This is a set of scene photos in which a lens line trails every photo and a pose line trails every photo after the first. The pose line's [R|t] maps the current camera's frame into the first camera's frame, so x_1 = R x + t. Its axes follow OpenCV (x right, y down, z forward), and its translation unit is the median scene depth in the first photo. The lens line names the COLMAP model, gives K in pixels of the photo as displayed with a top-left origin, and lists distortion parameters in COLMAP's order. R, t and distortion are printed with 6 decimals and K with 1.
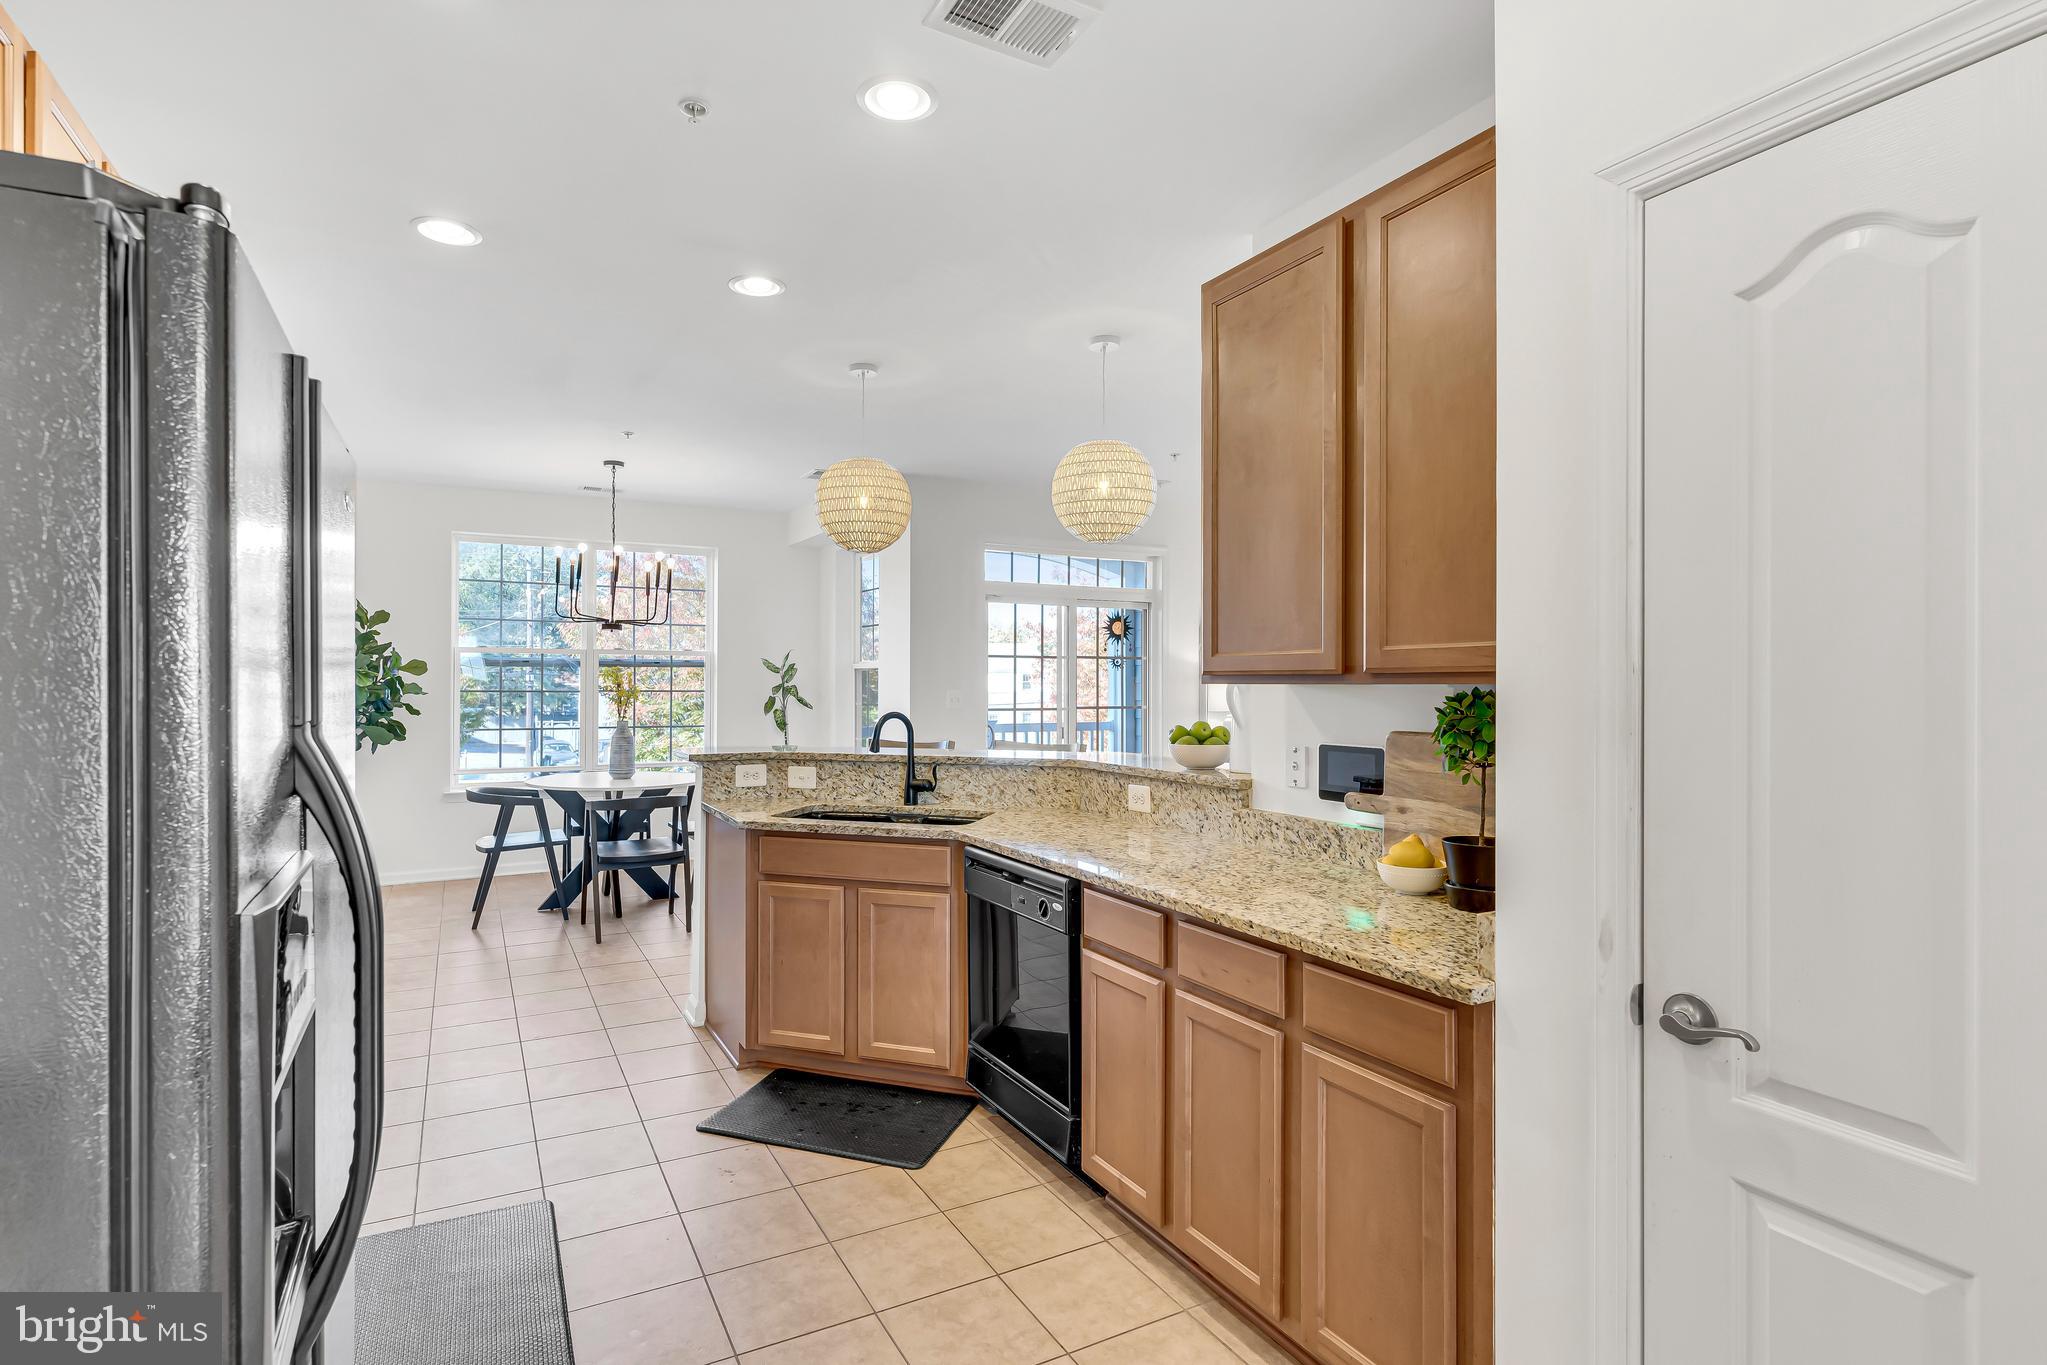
lens RADIAL K [[1002.8, 0, 986.1], [0, 1002.8, 683.7], [0, 0, 1]] dist [0.000274, 0.000139]
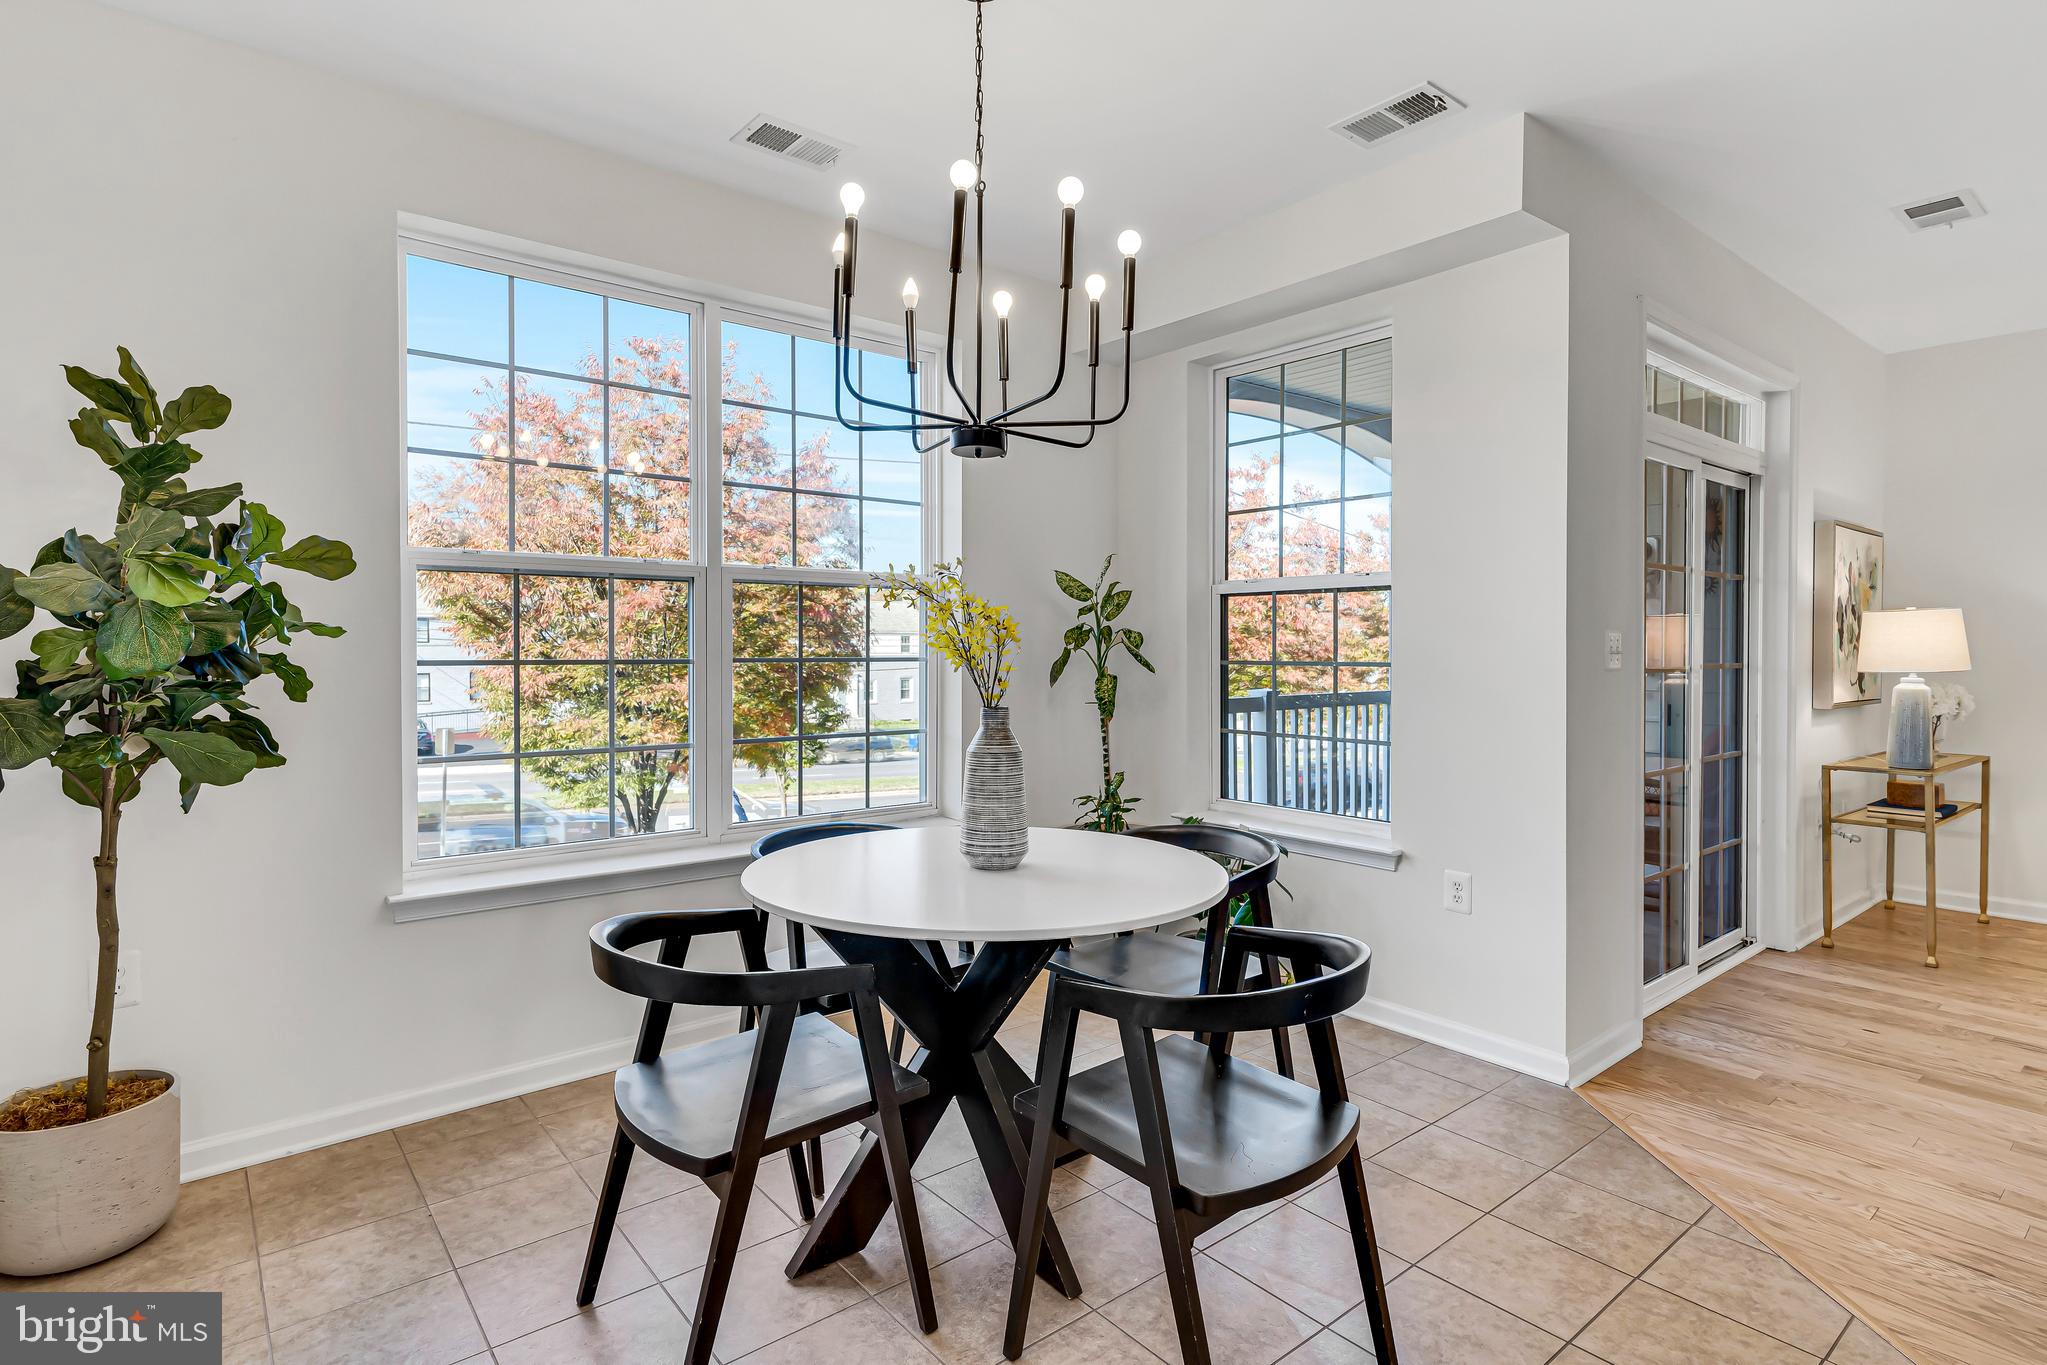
lens RADIAL K [[1030.5, 0, 1023.5], [0, 1030.5, 682.5], [0, 0, 1]] dist [0.001365, 0.000169]
pose [[0.978737, -0.008171, 0.204956, -0.665802], [0.001495, 0.999464, 0.032708, 0.024763], [-0.205113, -0.031706, 0.978225, 0.988215]]
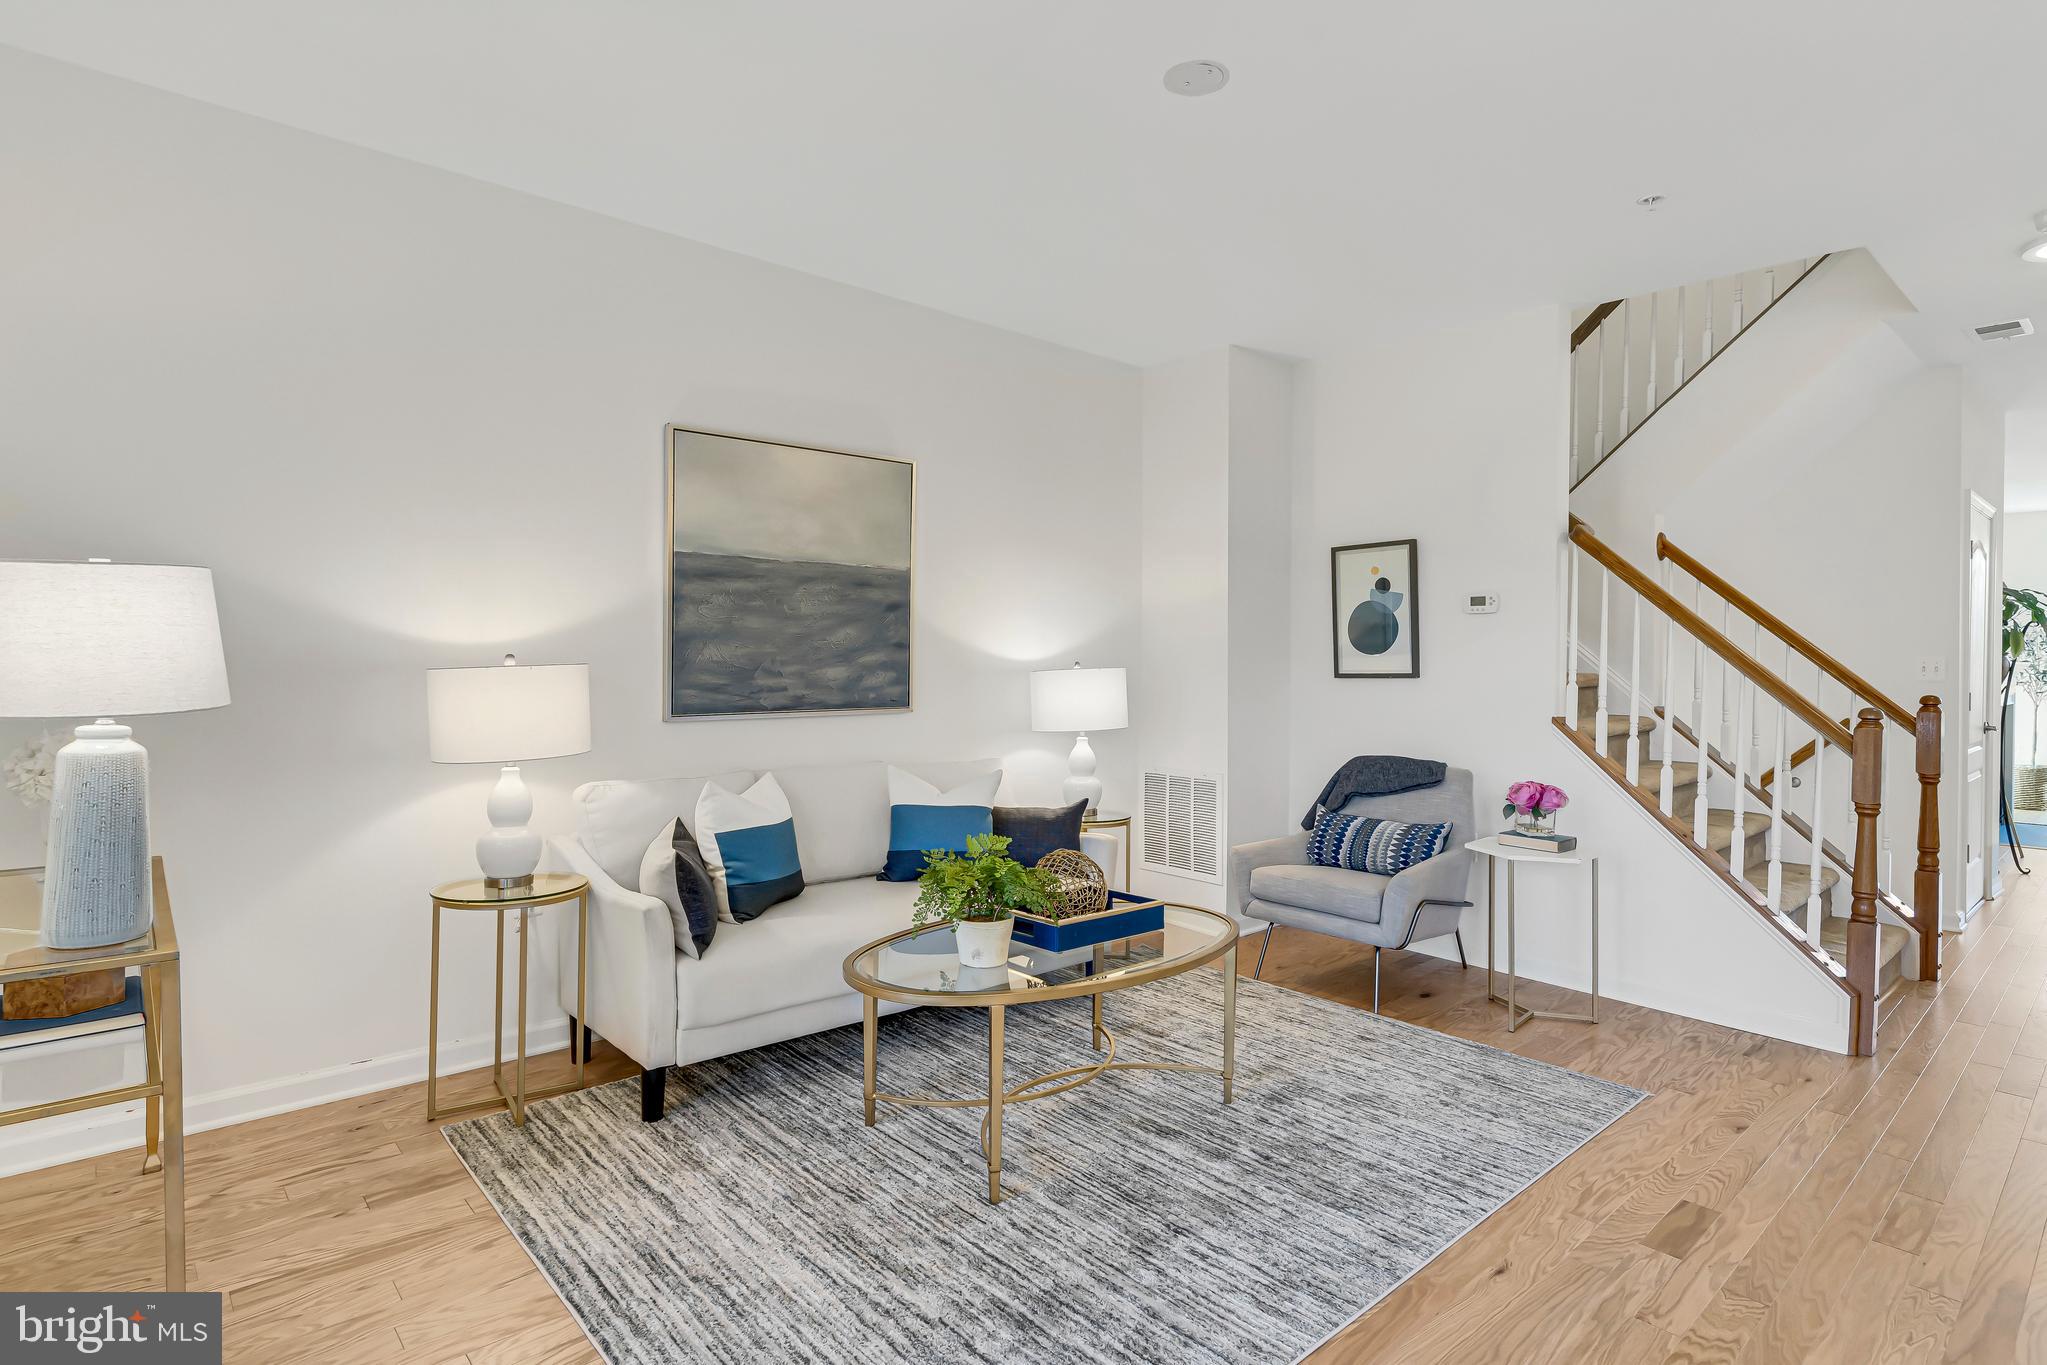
lens RADIAL K [[1049.9, 0, 1001.1], [0, 1049.9, 664.6], [0, 0, 1]] dist [0.005746, 0.000209]
pose [[-0.230030, -0.012967, 0.973097, -0.091274], [-0.007913, 0.999903, 0.011453, 0.020775], [-0.973151, -0.005065, -0.230110, 1.562829]]
